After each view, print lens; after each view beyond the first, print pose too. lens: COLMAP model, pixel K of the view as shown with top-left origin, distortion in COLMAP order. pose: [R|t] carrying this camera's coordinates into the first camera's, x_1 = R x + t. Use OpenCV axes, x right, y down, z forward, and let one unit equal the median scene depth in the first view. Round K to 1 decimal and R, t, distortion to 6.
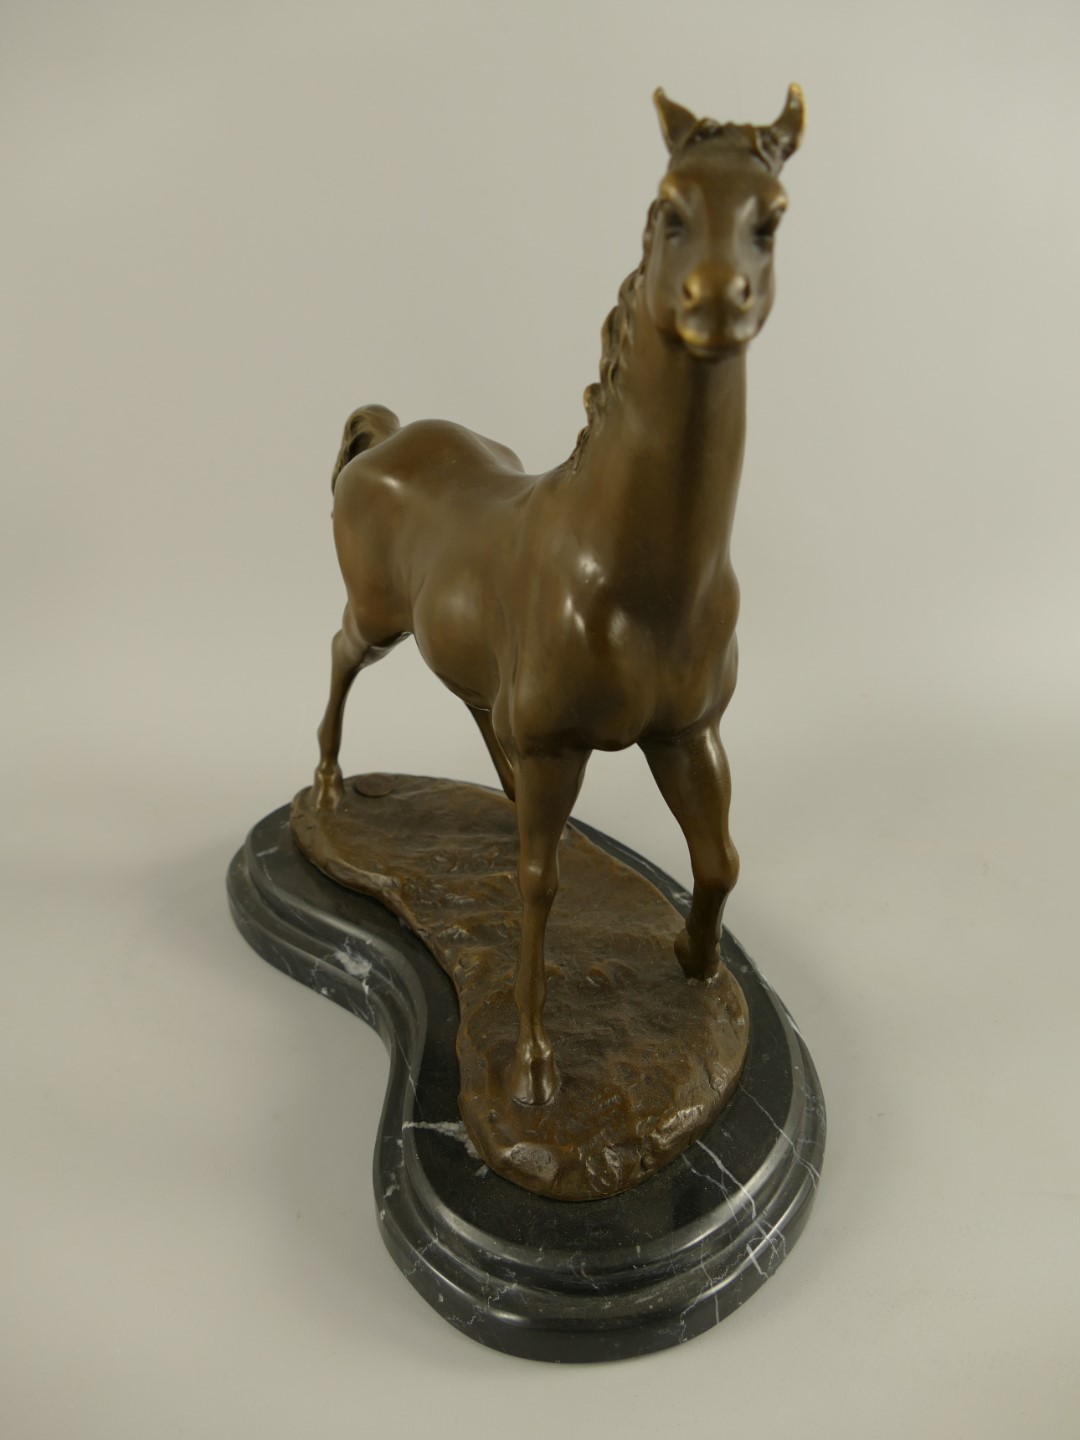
lens RADIAL K [[1146.0, 0, 540.0], [0, 1146.0, 720.0], [0, 0, 1]] dist [0.002763, -0.001096]
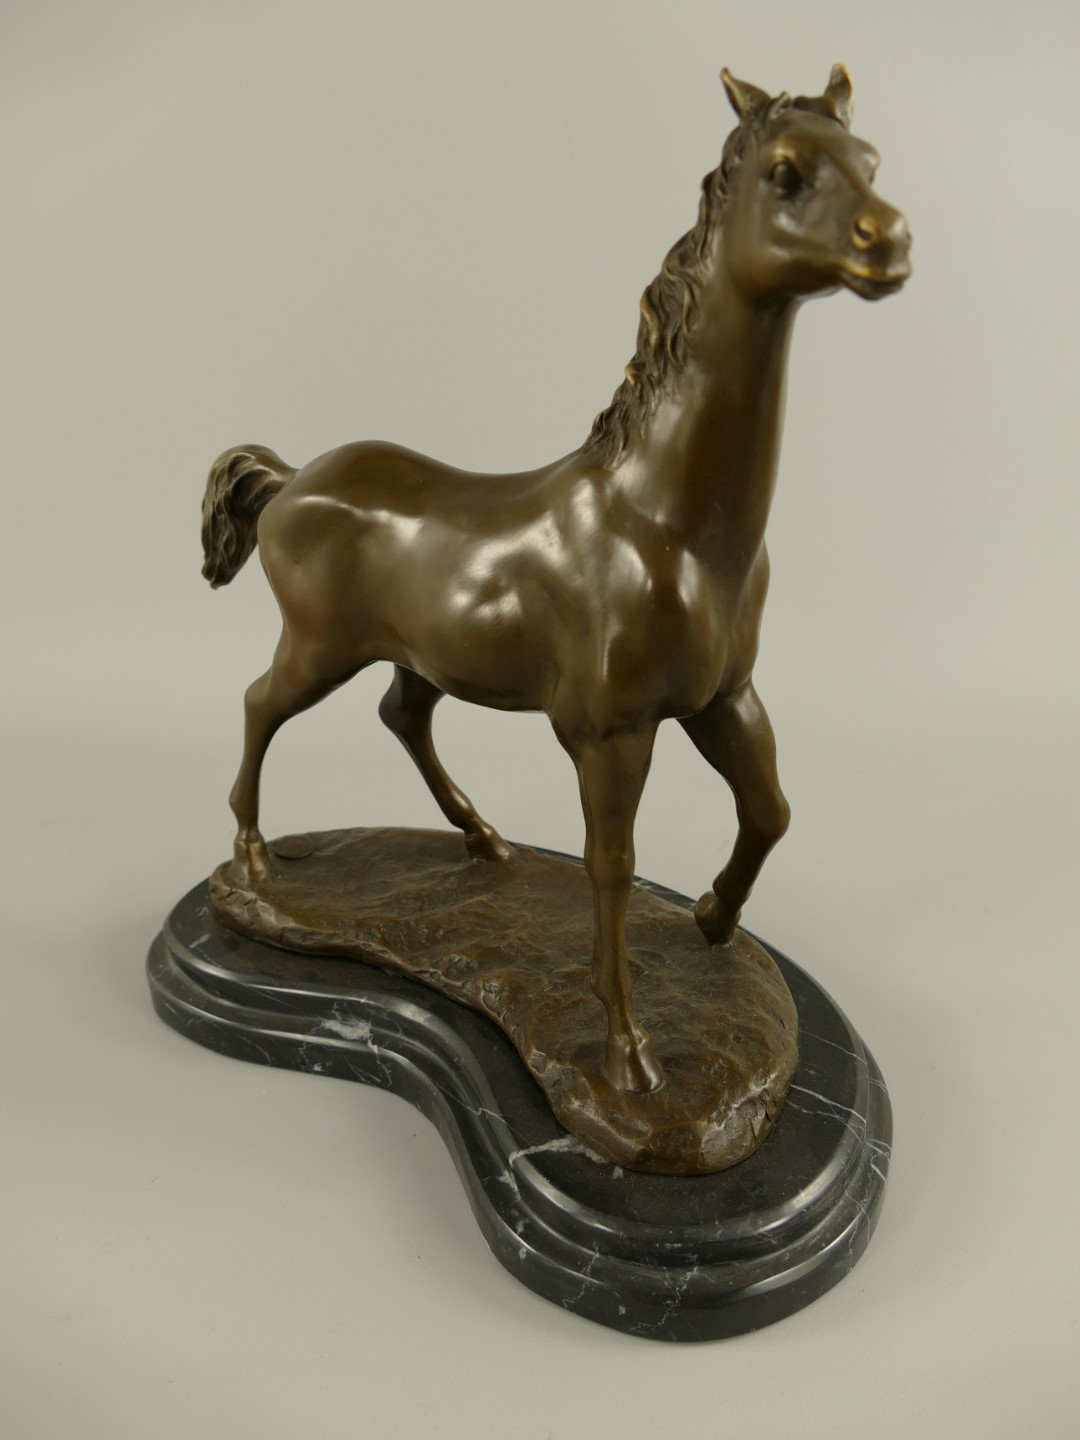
lens RADIAL K [[1146.0, 0, 540.0], [0, 1146.0, 720.0], [0, 0, 1]] dist [0.002763, -0.001096]
pose [[0.933062, -0.173980, 0.314844, -0.267476], [0.192946, 0.980755, -0.029853, 0.024832], [-0.303591, 0.088602, 0.948674, 0.047079]]
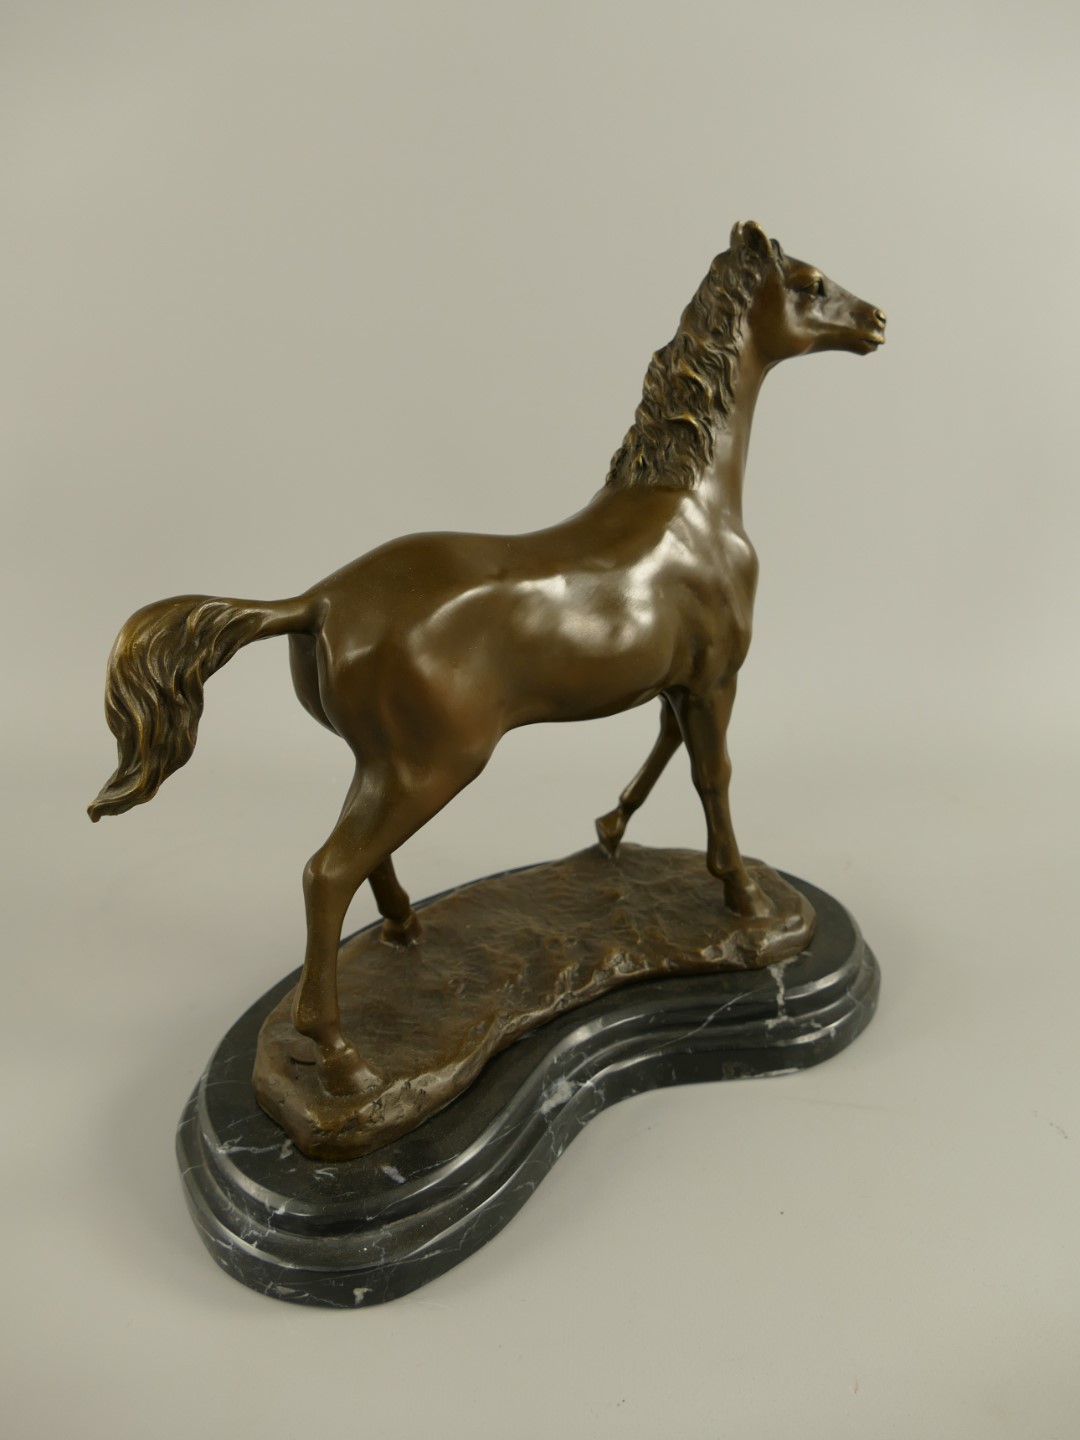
lens RADIAL K [[1146.0, 0, 540.0], [0, 1146.0, 720.0], [0, 0, 1]] dist [0.002763, -0.001096]
pose [[-0.129121, -0.370513, 0.919808, -0.911663], [0.451611, 0.803823, 0.387189, -0.404778], [-0.882822, 0.465390, 0.063538, 0.811195]]
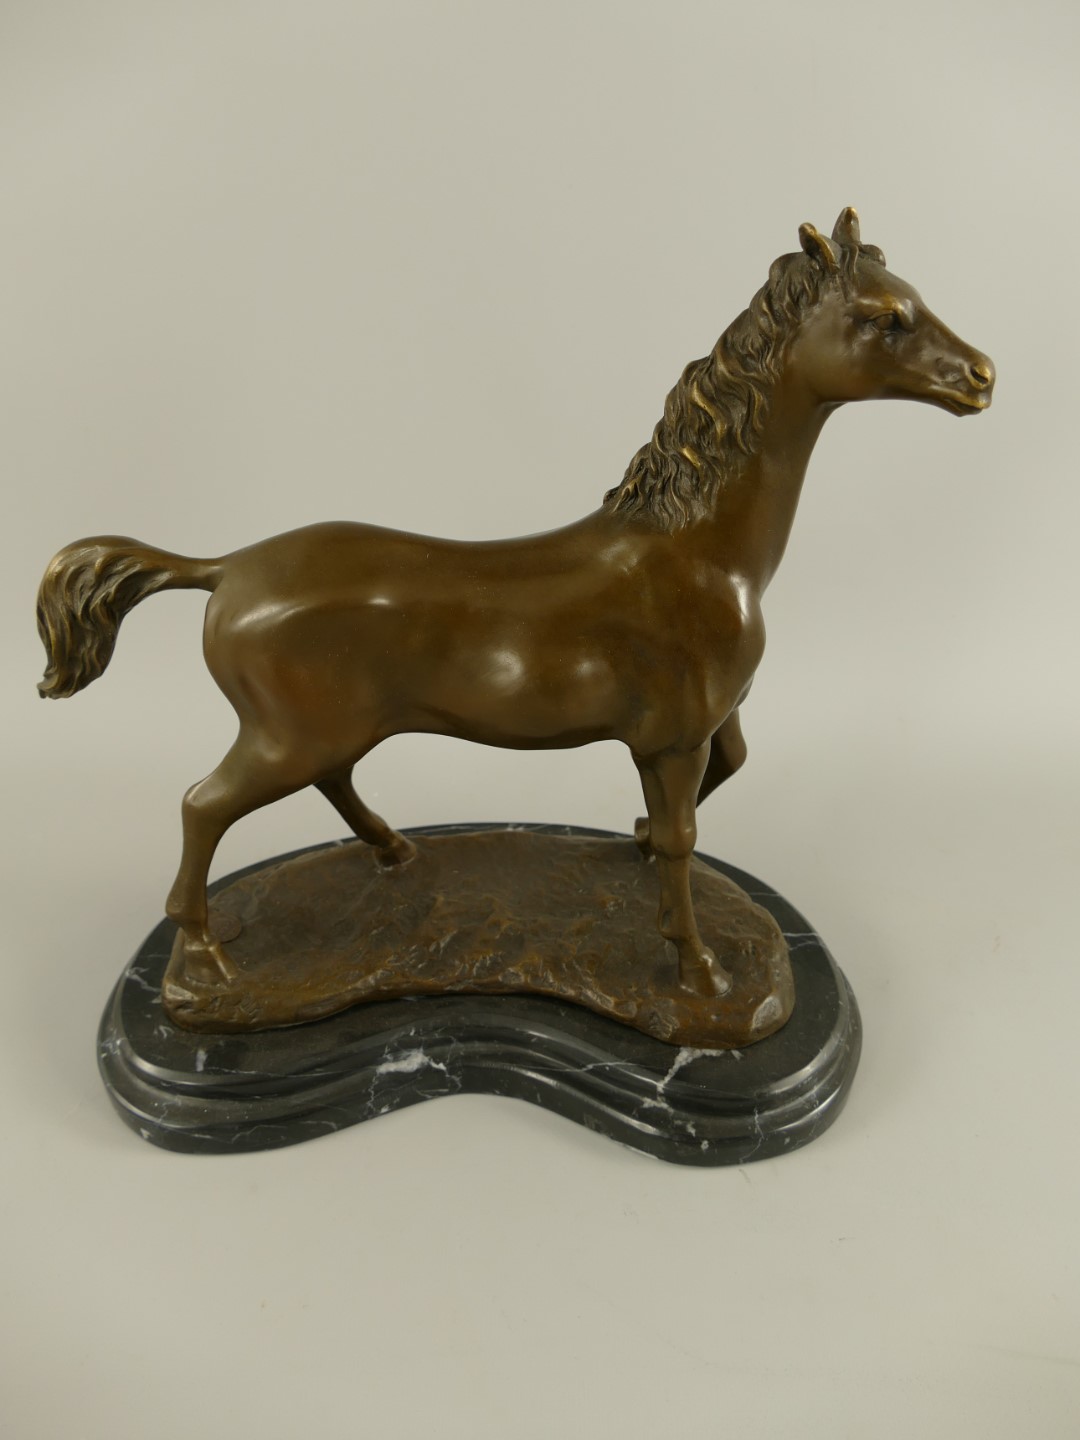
lens RADIAL K [[1146.0, 0, 540.0], [0, 1146.0, 720.0], [0, 0, 1]] dist [0.002763, -0.001096]
pose [[0.481424, -0.485321, 0.729860, -0.685827], [0.377917, 0.866266, 0.326746, -0.322828], [-0.790829, 0.118523, 0.600451, 0.278325]]
